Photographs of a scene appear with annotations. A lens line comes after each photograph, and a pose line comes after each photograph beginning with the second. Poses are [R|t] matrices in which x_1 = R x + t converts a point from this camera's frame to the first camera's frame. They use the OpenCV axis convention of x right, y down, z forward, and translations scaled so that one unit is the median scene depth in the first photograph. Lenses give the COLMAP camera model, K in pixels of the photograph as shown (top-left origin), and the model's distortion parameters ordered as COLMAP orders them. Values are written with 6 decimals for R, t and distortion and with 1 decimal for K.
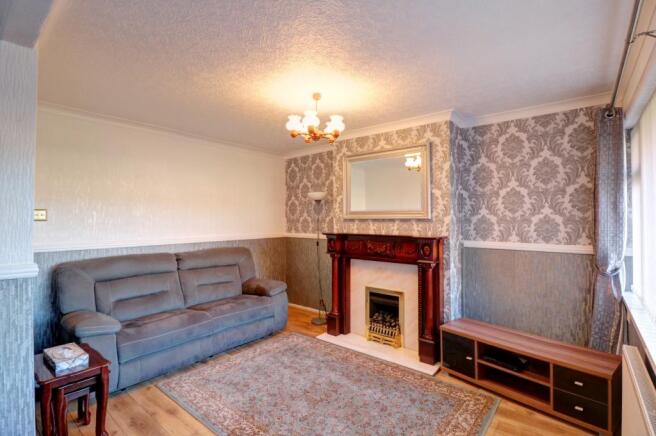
lens RADIAL K [[308.3, 0, 327.8], [0, 308.3, 221.2], [0, 0, 1]] dist [-0.002240, -0.000483]
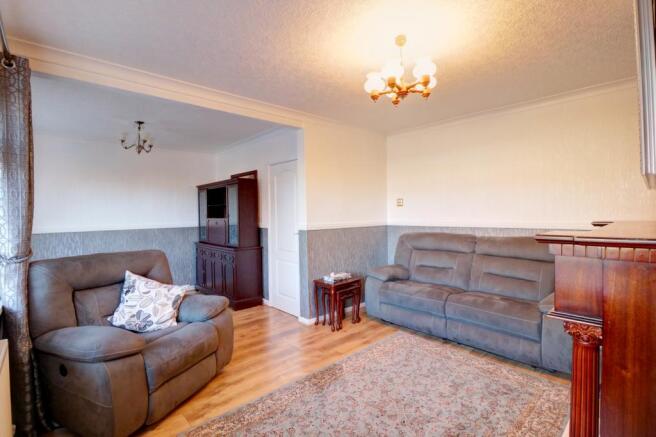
lens RADIAL K [[308.3, 0, 327.7], [0, 308.3, 217.9], [0, 0, 1]] dist [-0.002240, -0.000483]
pose [[-0.132307, 0.021957, -0.990966, 0.625413], [0.010540, 0.999729, 0.020744, 0.020249], [0.991153, -0.007700, -0.132503, 0.725064]]
